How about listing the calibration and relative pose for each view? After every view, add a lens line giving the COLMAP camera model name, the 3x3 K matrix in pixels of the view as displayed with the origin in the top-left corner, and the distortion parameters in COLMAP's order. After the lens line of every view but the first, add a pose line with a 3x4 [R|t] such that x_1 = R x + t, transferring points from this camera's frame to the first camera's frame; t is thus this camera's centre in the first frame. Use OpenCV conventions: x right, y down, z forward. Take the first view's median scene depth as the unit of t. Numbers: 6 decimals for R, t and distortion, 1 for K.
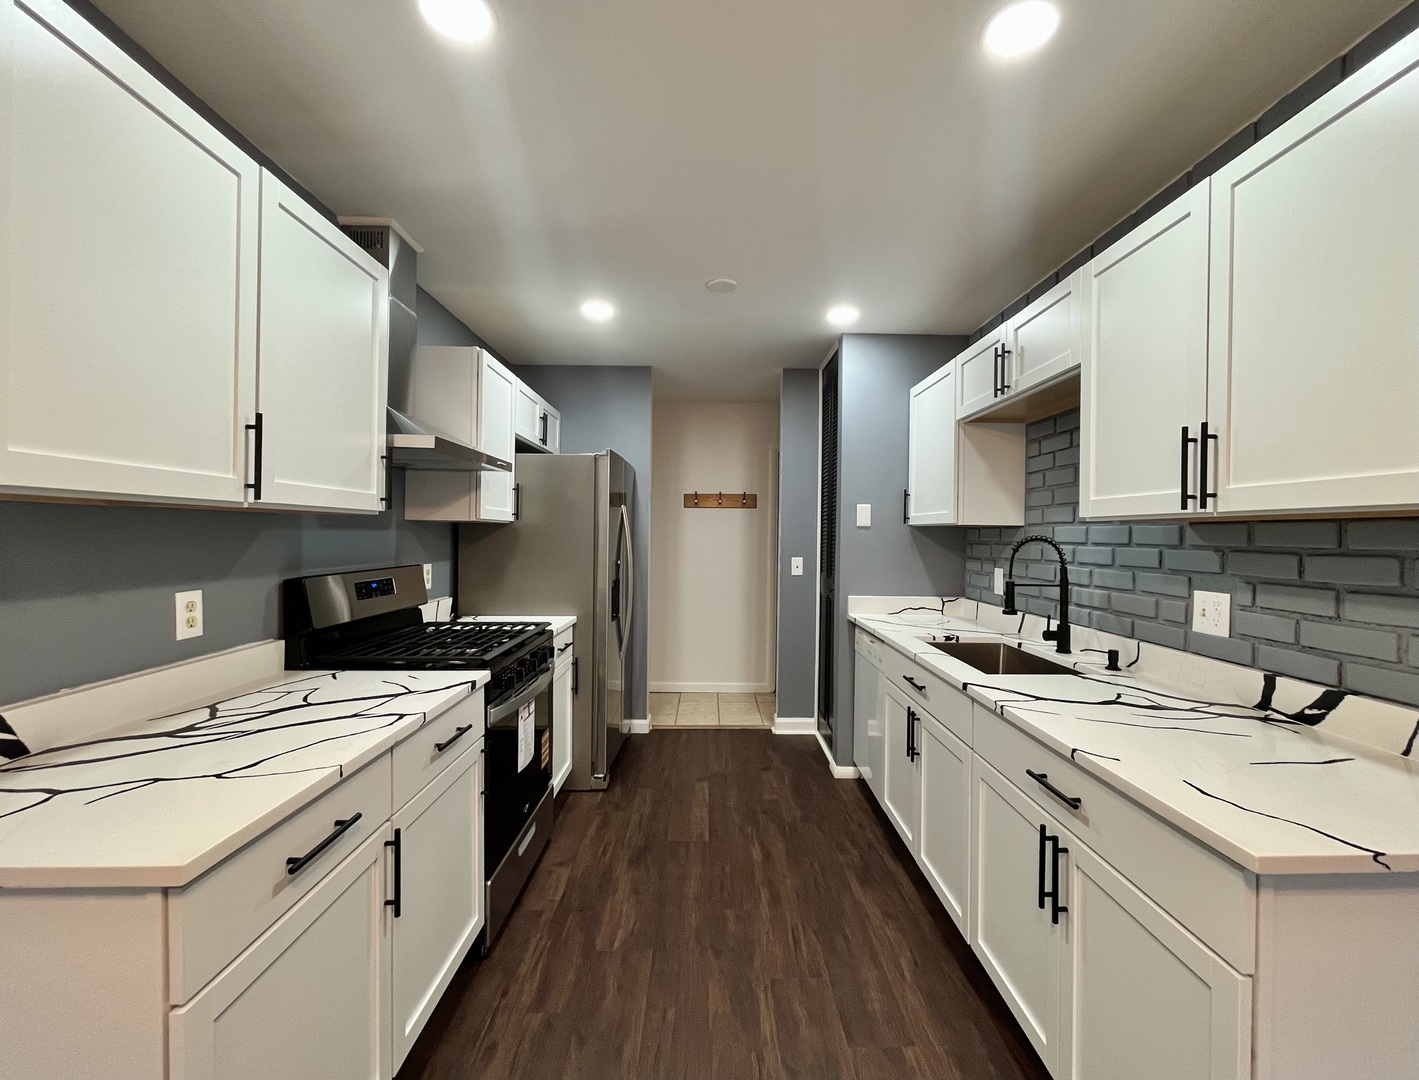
lens RADIAL K [[604.8, 0, 709.5], [0, 604.8, 540.0], [0, 0, 1]] dist [0.001116, 0.000014]
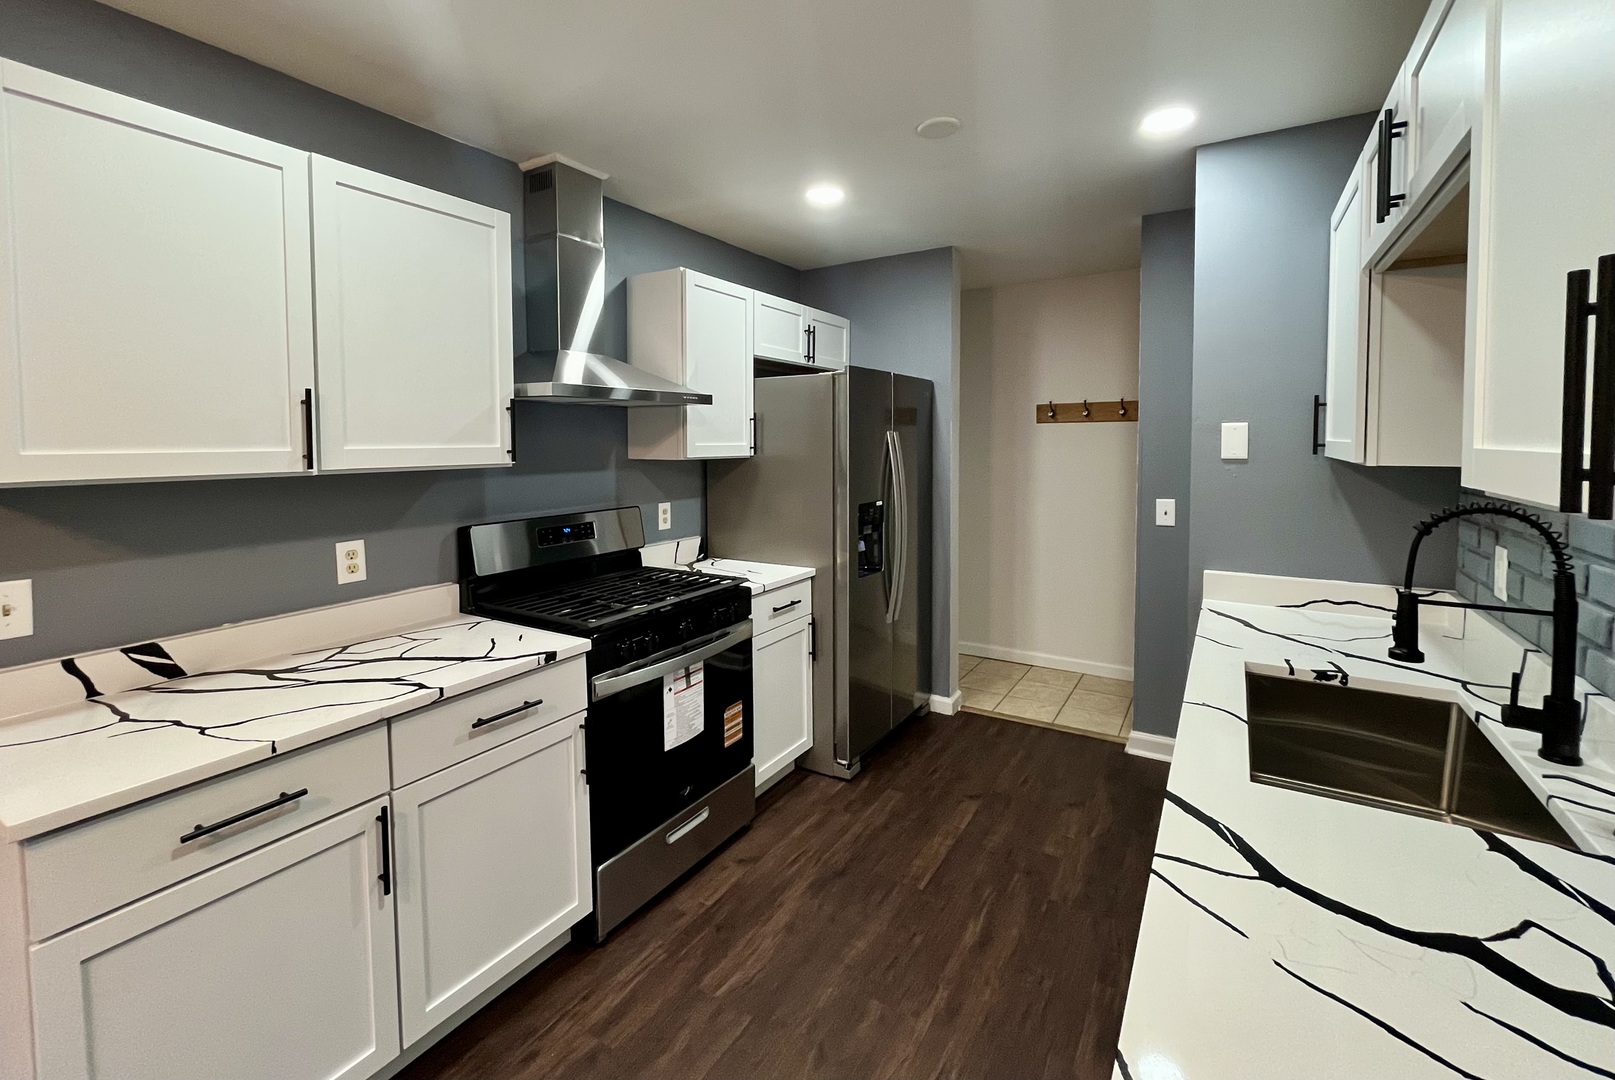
lens RADIAL K [[688.3, 0, 804.5], [0, 688.3, 470.4], [0, 0, 1]] dist [-0.000563, 0.000011]
pose [[0.841685, 0.007695, -0.539914, 0.371188], [0.011557, 0.999413, 0.032259, -0.053719], [0.539845, -0.033392, 0.841102, 0.254293]]
